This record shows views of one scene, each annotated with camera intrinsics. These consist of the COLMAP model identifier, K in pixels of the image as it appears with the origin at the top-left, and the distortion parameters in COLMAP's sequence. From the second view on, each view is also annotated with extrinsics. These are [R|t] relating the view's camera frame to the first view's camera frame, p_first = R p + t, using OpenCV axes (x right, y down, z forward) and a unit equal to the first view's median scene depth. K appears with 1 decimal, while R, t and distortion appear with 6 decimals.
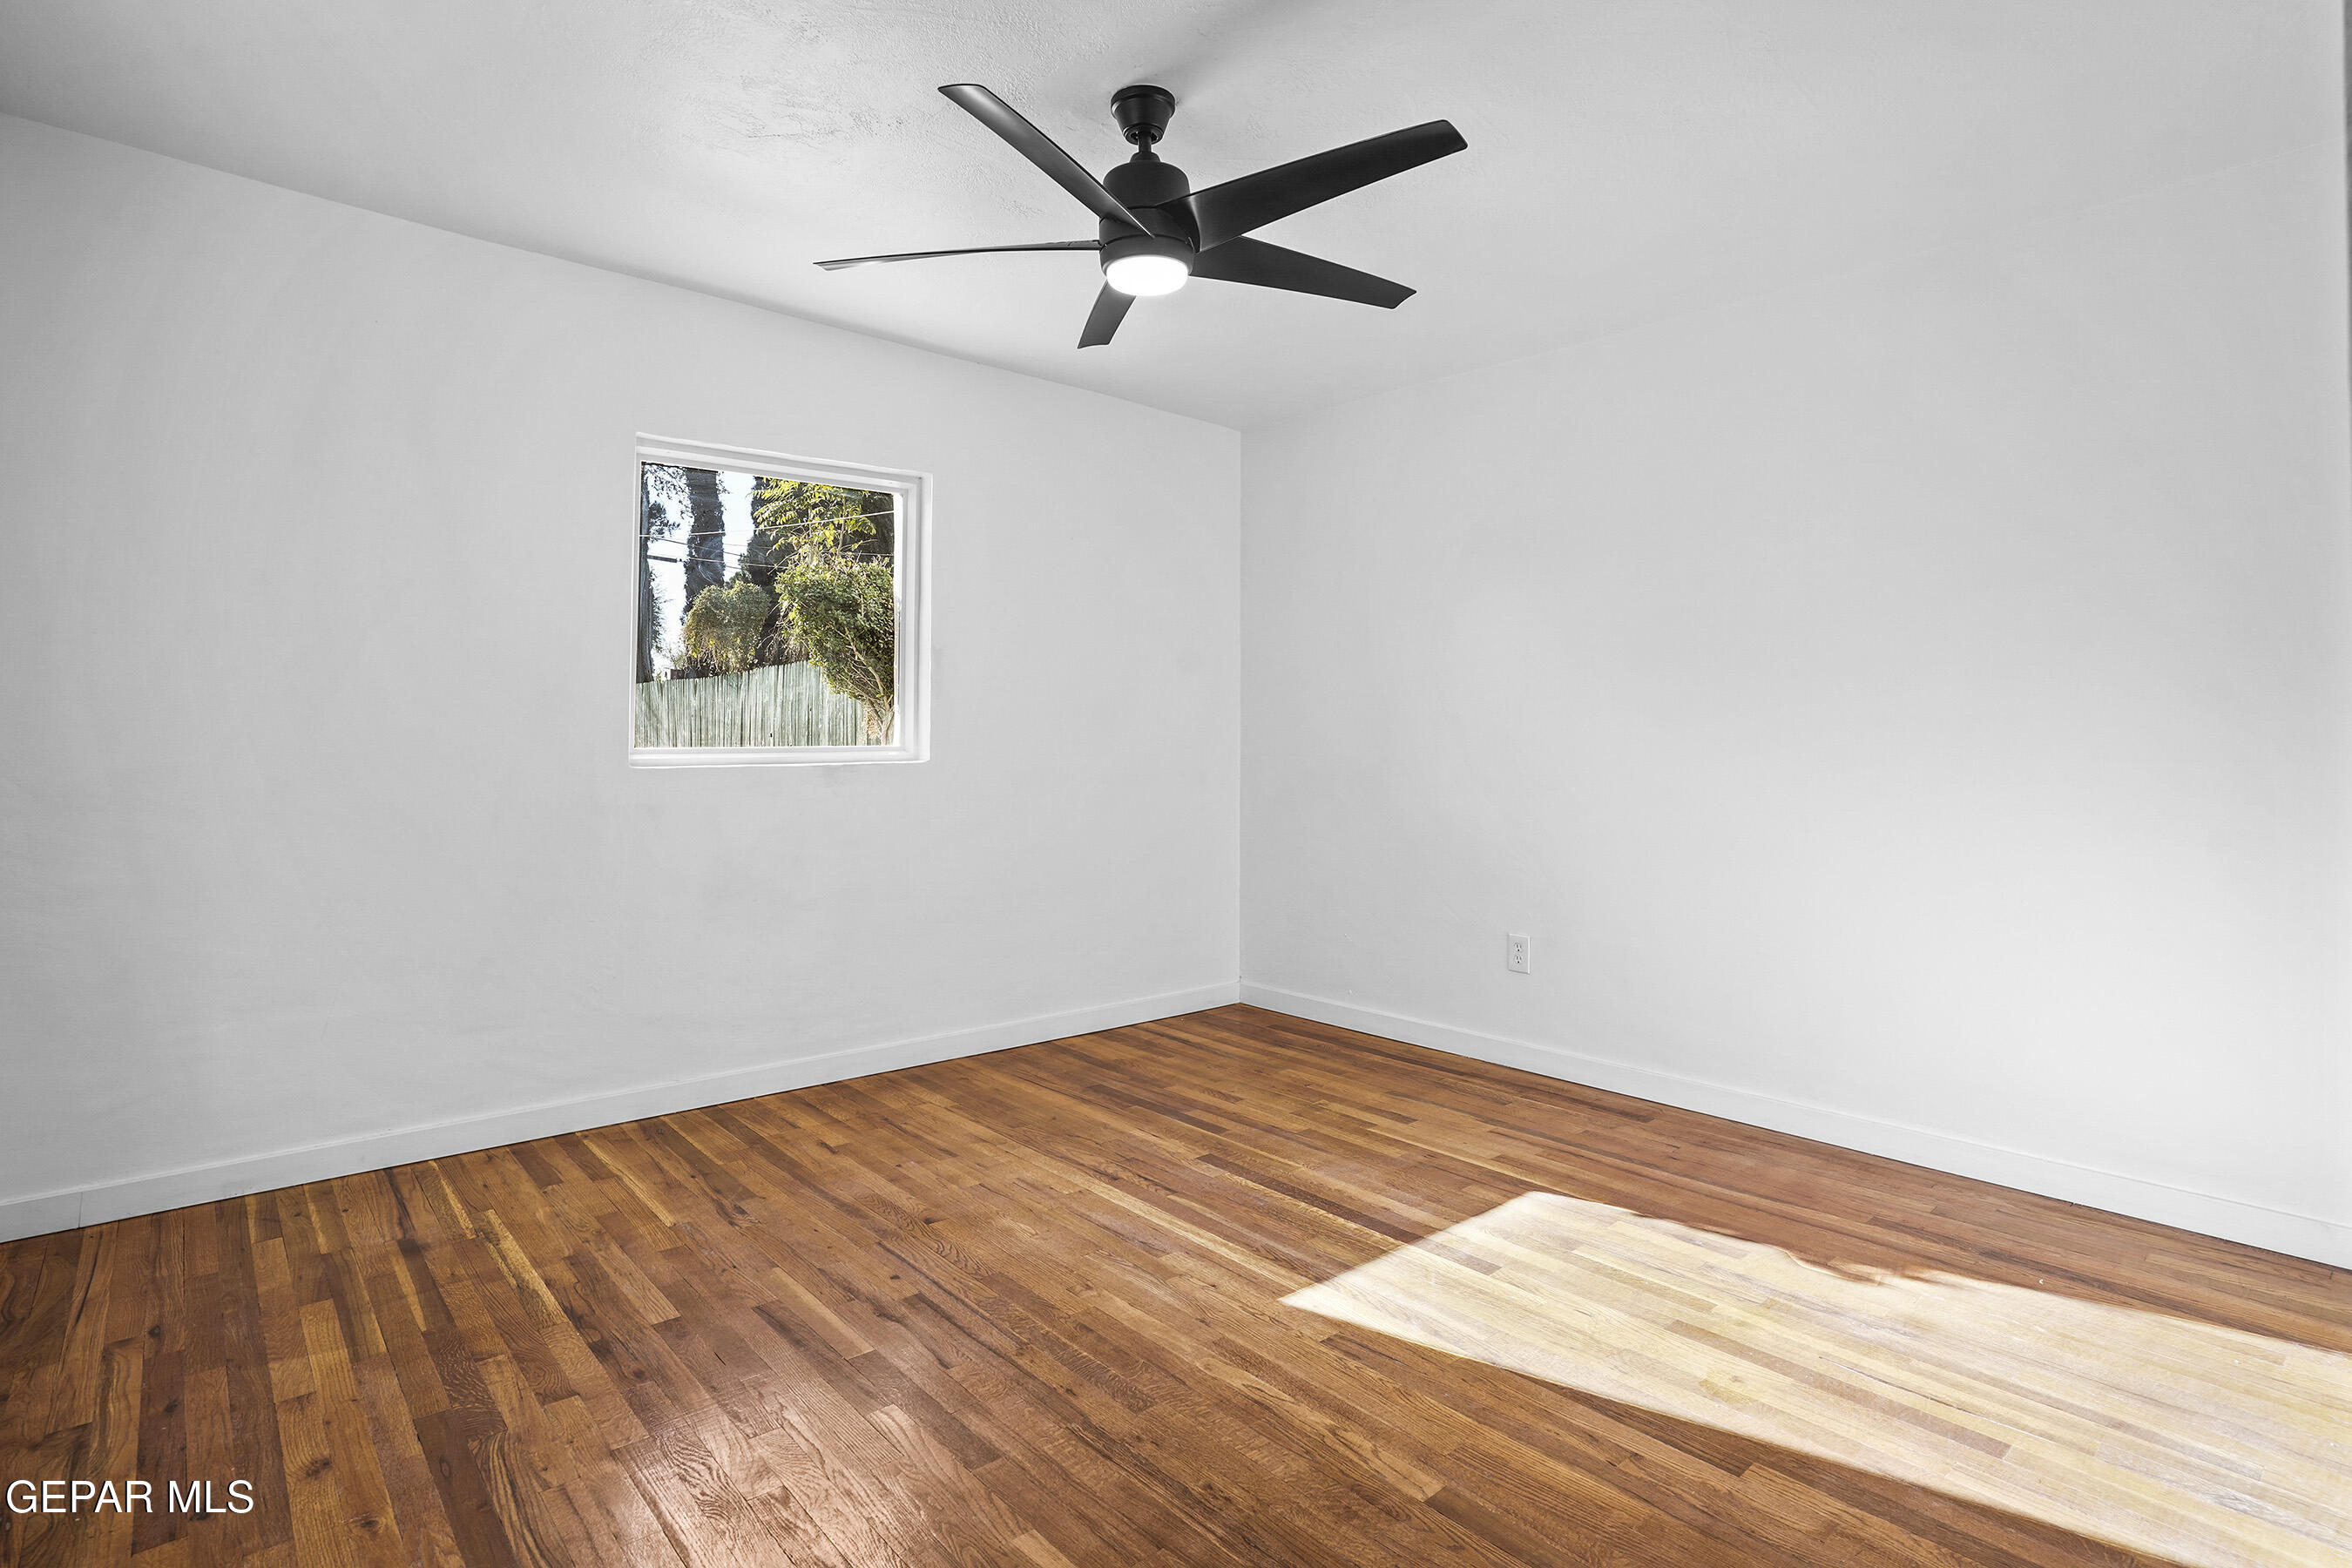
lens RADIAL K [[1164.1, 0, 1148.6], [0, 1164.1, 757.2], [0, 0, 1]] dist [-0.075058, 0.033023]
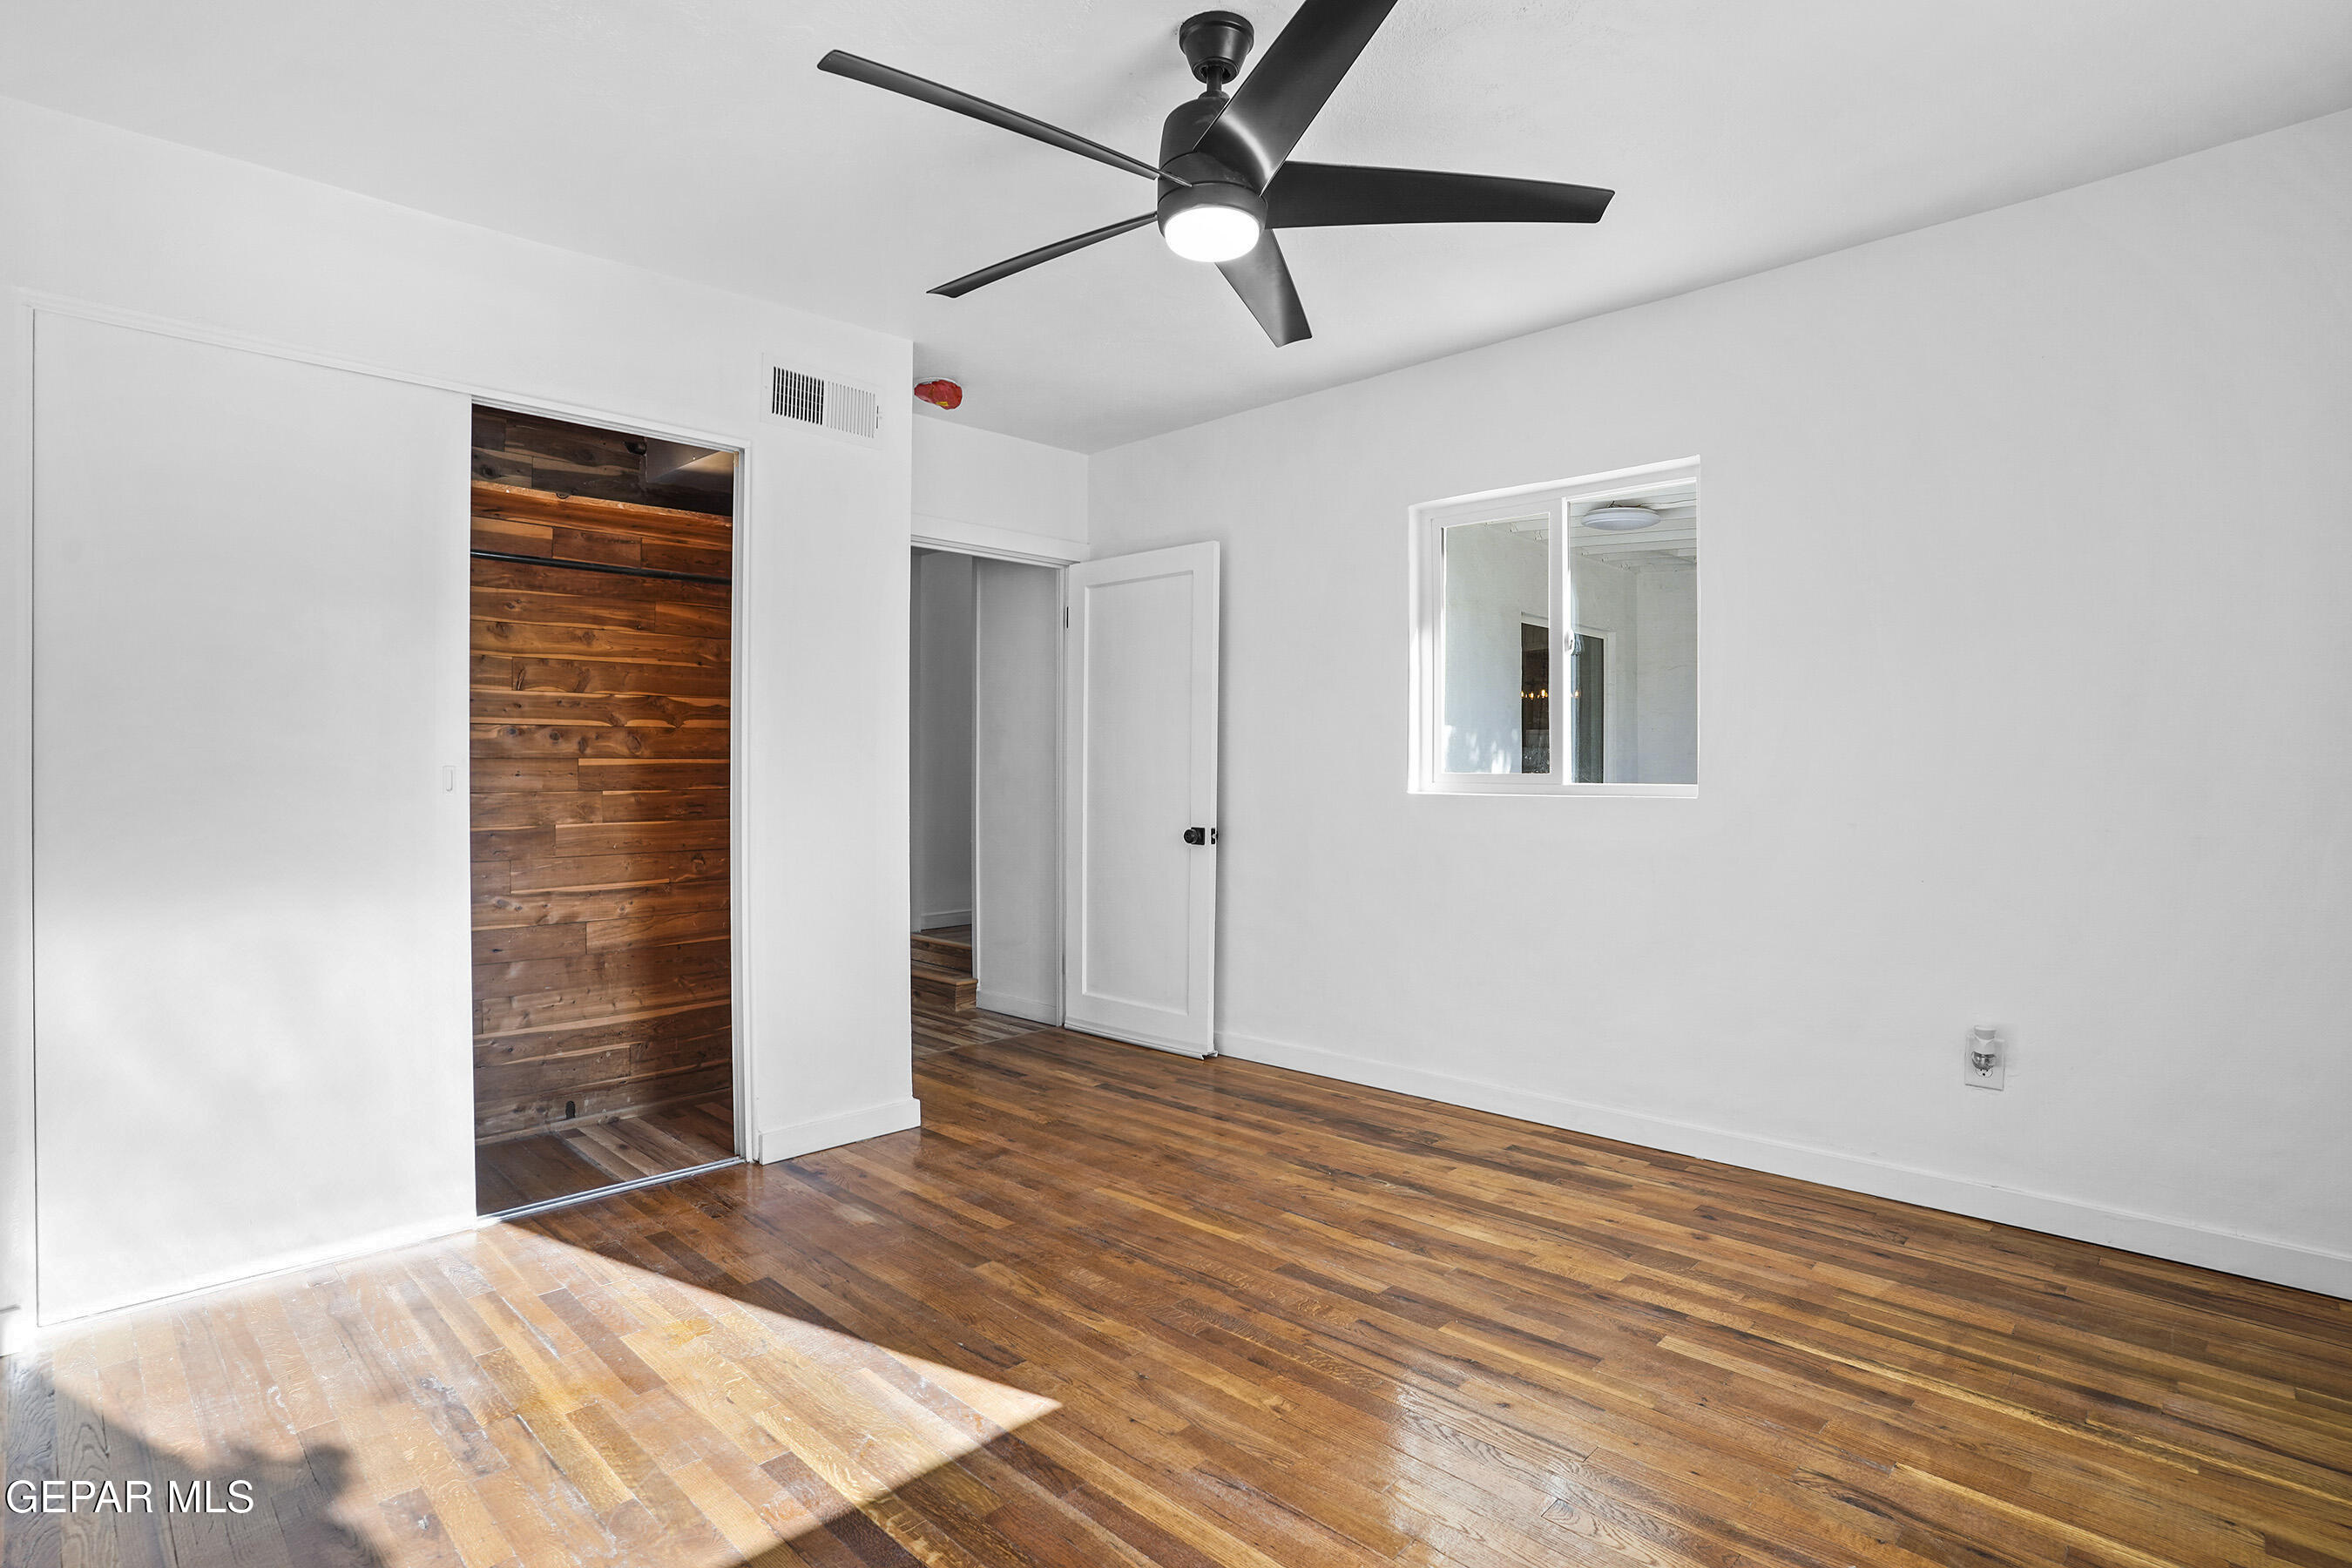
lens RADIAL K [[1164.1, 0, 1148.6], [0, 1164.1, 757.2], [0, 0, 1]] dist [-0.075058, 0.033023]
pose [[-0.996116, 0.000526, -0.088045, 0.123529], [-0.001066, 0.999837, 0.018030, -0.047921], [0.088040, 0.018054, -0.995953, 1.904513]]
